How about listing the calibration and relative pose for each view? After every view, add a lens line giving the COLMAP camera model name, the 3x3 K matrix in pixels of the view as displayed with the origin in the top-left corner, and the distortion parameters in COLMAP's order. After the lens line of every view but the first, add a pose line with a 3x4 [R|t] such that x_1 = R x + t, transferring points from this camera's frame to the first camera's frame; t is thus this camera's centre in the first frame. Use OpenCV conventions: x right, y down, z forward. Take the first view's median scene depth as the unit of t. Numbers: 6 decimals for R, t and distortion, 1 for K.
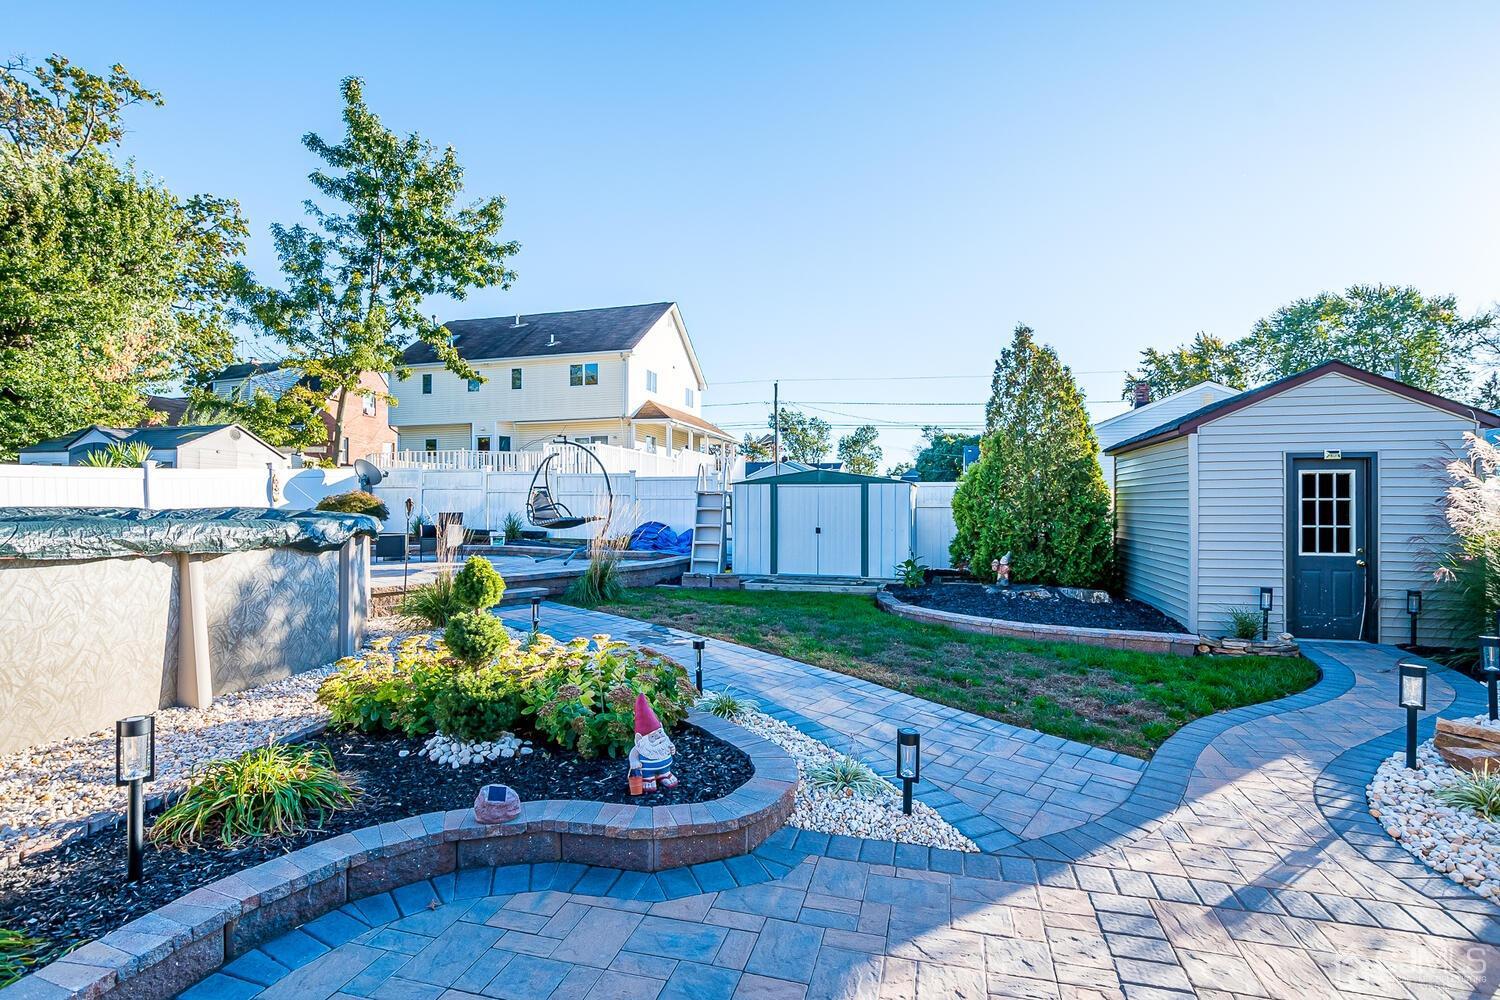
lens RADIAL K [[723.3, 0, 742.6], [0, 723.3, 494.3], [0, 0, 1]] dist [-0.016113, 0.000619]
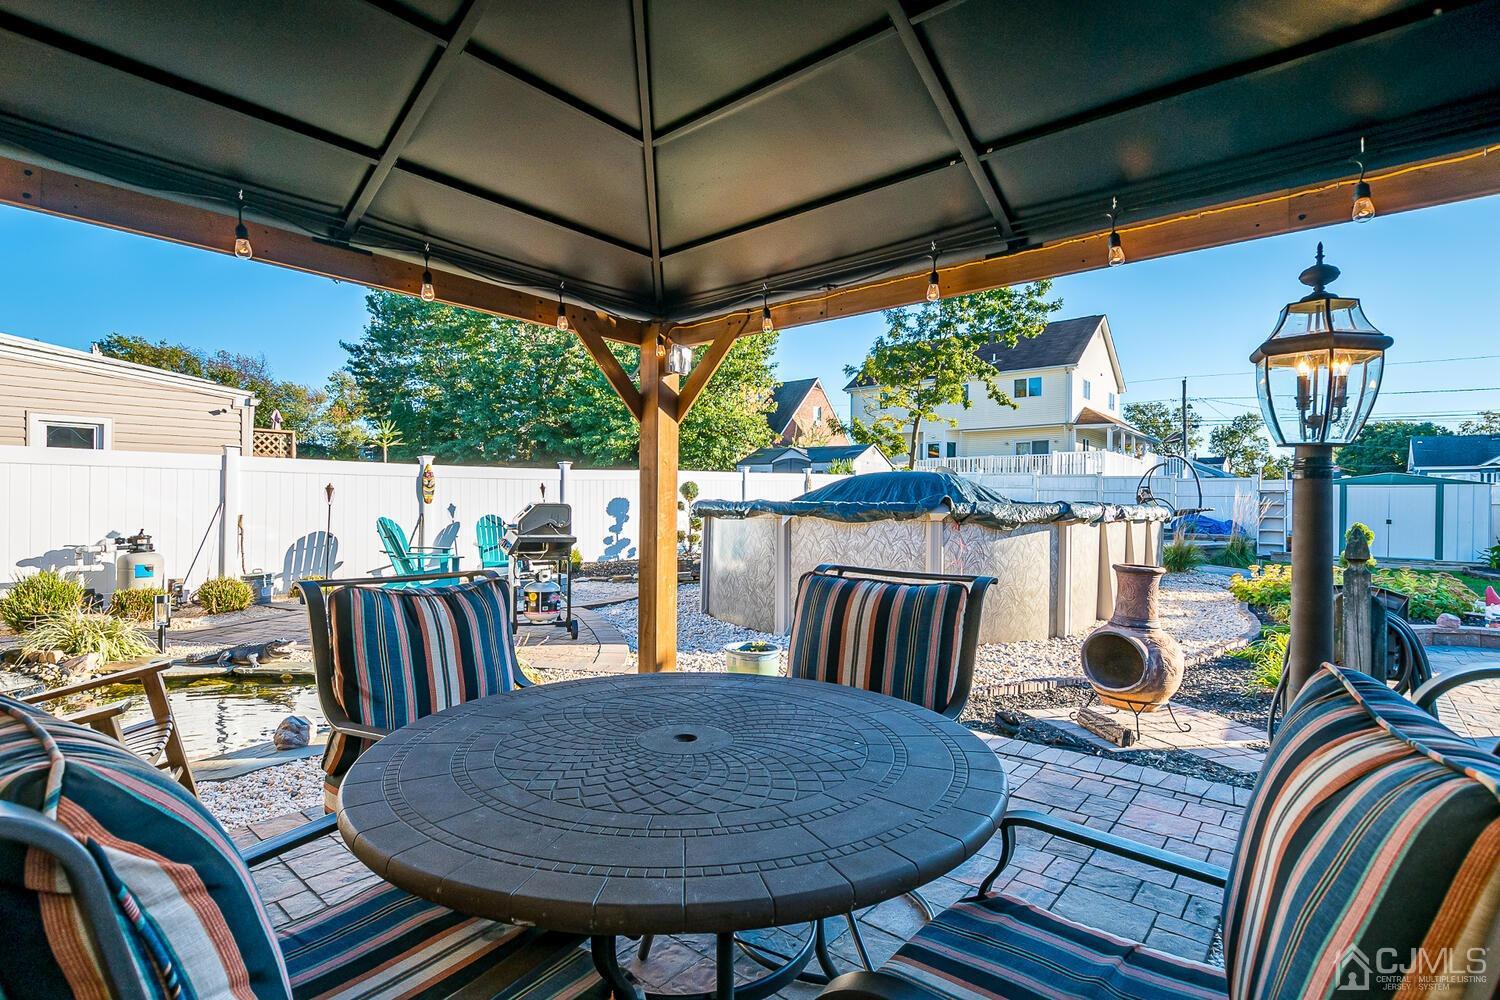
lens RADIAL K [[723.3, 0, 748.2], [0, 723.3, 512.0], [0, 0, 1]] dist [-0.016113, 0.000619]
pose [[0.914334, 0.012400, -0.404770, -0.293991], [-0.001035, 0.999599, 0.028286, -0.000832], [0.404959, -0.025444, 0.913981, -0.423702]]
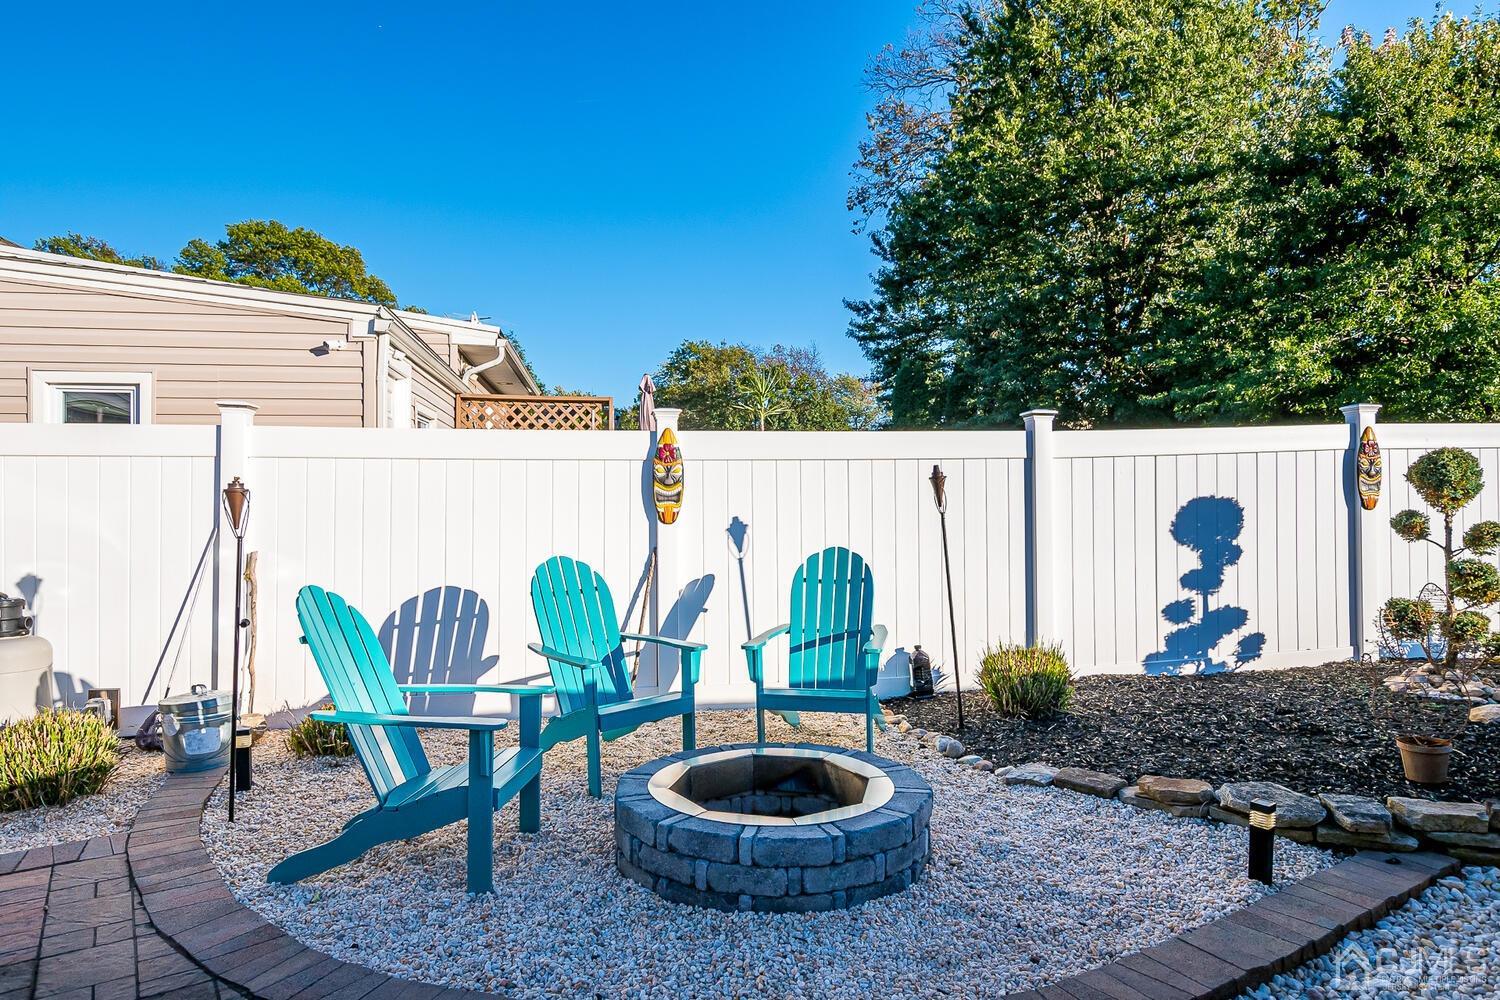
lens RADIAL K [[887.3, 0, 746.1], [0, 887.3, 492.6], [0, 0, 1]] dist [0.009721, 0.000896]
pose [[0.423290, -0.011567, -0.905920, -0.491336], [0.017681, 0.999834, -0.004504, 0.000613], [0.905821, -0.014111, 0.423425, -0.085351]]
